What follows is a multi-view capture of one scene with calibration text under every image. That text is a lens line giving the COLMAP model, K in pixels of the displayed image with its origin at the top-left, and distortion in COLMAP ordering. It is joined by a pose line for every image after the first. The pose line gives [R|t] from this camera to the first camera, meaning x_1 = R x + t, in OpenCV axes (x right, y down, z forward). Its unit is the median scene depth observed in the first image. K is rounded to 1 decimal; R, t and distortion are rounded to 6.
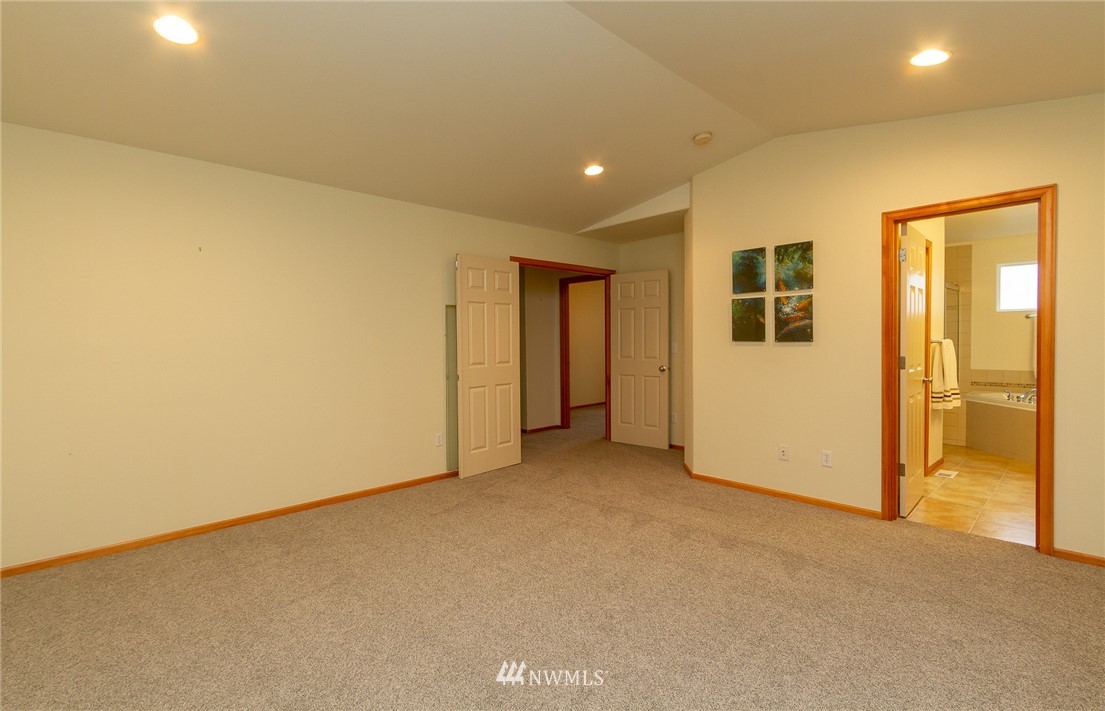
lens RADIAL K [[518.4, 0, 544.7], [0, 518.4, 353.4], [0, 0, 1]] dist [0.002504, -0.001380]
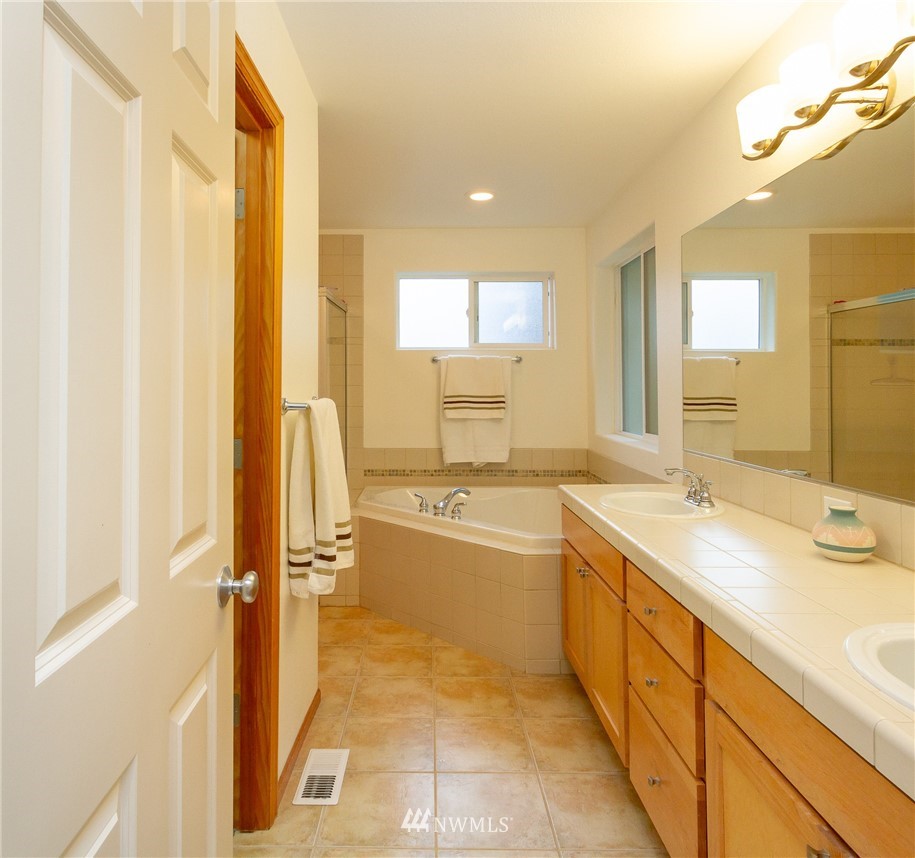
lens RADIAL K [[1114.7, 0, 456.1], [0, 1114.7, 427.3], [0, 0, 1]] dist [-0.037211, 0.000000]
pose [[0.717157, -0.013544, 0.696780, 0.035916], [0.011199, 0.999906, 0.007909, -0.001680], [-0.696821, 0.002131, 0.717242, 0.044979]]
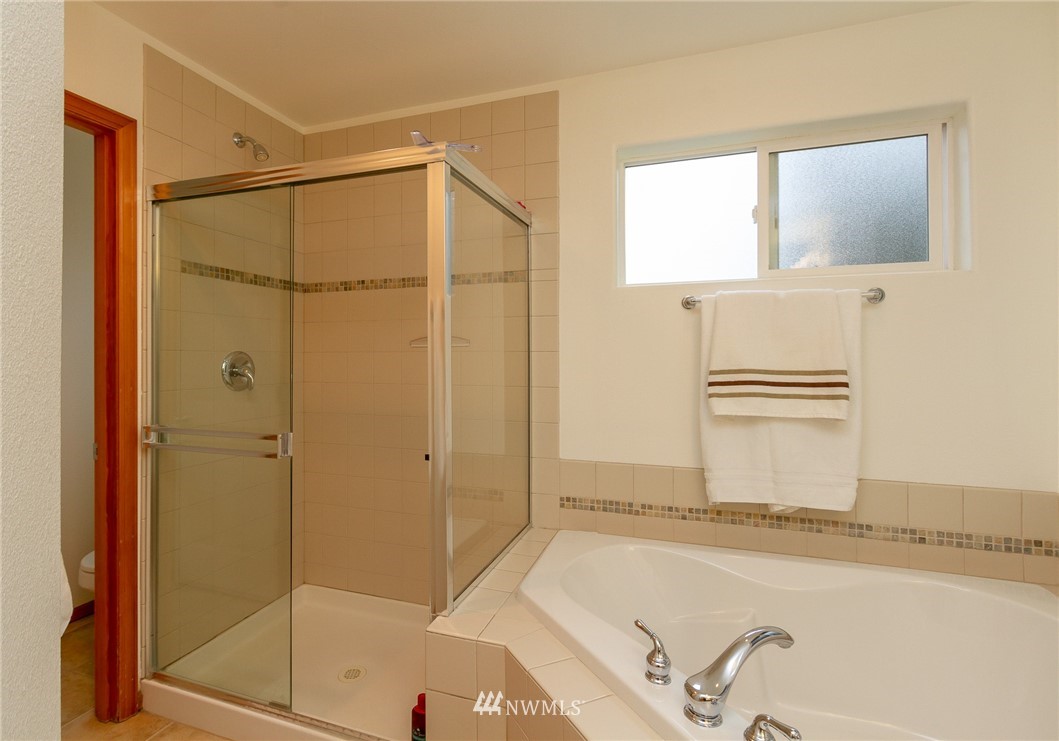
lens RADIAL K [[464.2, 0, 521.0], [0, 464.2, 362.8], [0, 0, 1]] dist [-0.000518, -0.000354]
pose [[0.920163, 0.006977, 0.391474, 0.859223], [0.002301, 0.999728, -0.023226, -0.031862], [-0.391530, 0.022272, 0.919896, 0.924209]]
